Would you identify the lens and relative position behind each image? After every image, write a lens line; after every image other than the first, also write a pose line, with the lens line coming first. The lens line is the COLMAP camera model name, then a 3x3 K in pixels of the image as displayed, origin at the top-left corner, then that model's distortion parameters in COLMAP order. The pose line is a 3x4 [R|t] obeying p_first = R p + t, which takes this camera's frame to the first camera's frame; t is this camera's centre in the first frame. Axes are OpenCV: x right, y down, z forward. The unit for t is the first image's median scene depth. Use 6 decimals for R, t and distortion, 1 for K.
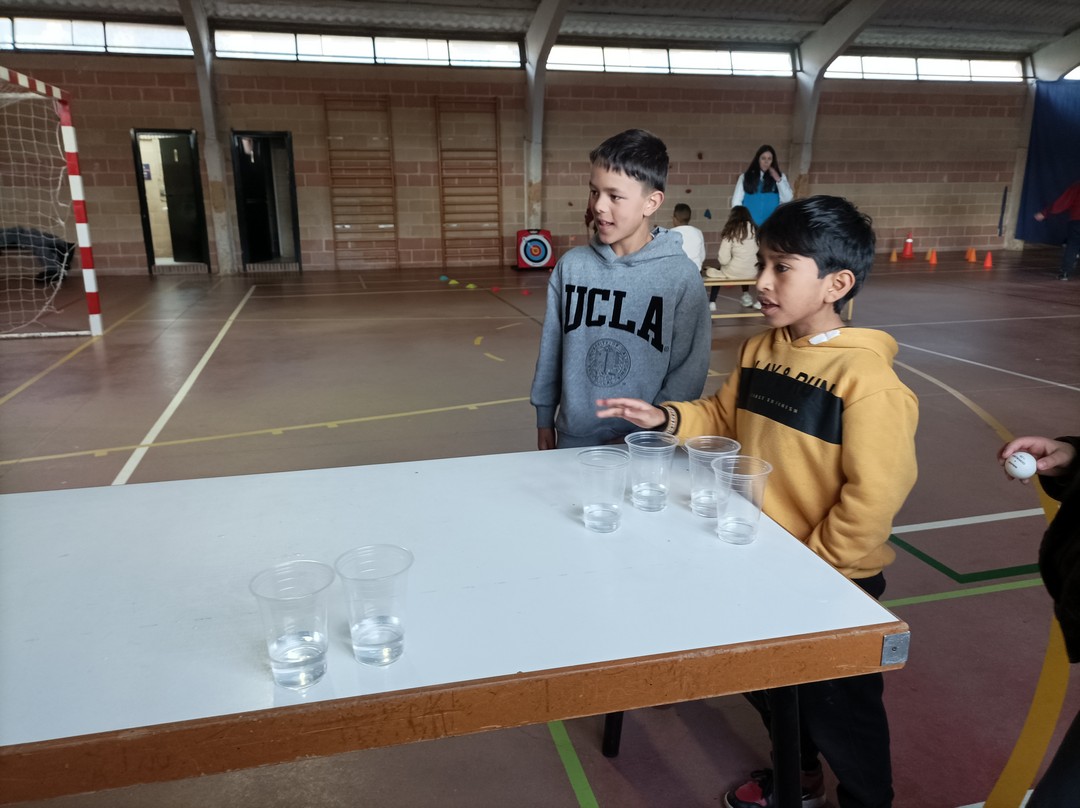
lens RADIAL K [[778.5, 0, 540.0], [0, 778.5, 404.0], [0, 0, 1]] dist [0.015710, -0.003296]
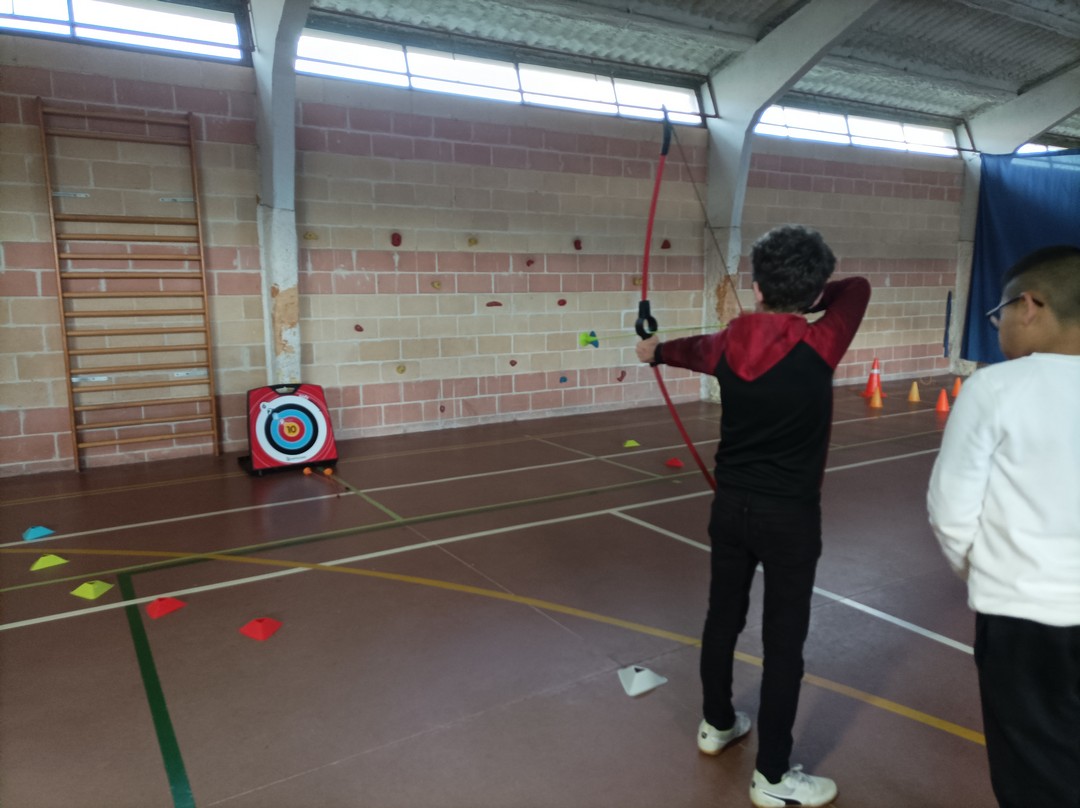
lens RADIAL K [[799.3, 0, 540.0], [0, 799.3, 404.0], [0, 0, 1]] dist [0.043440, -0.003955]
pose [[0.958290, -0.042968, 0.282550, 0.001682], [0.078924, 0.989976, -0.117130, -0.135999], [-0.274684, 0.134544, 0.952075, 0.470154]]
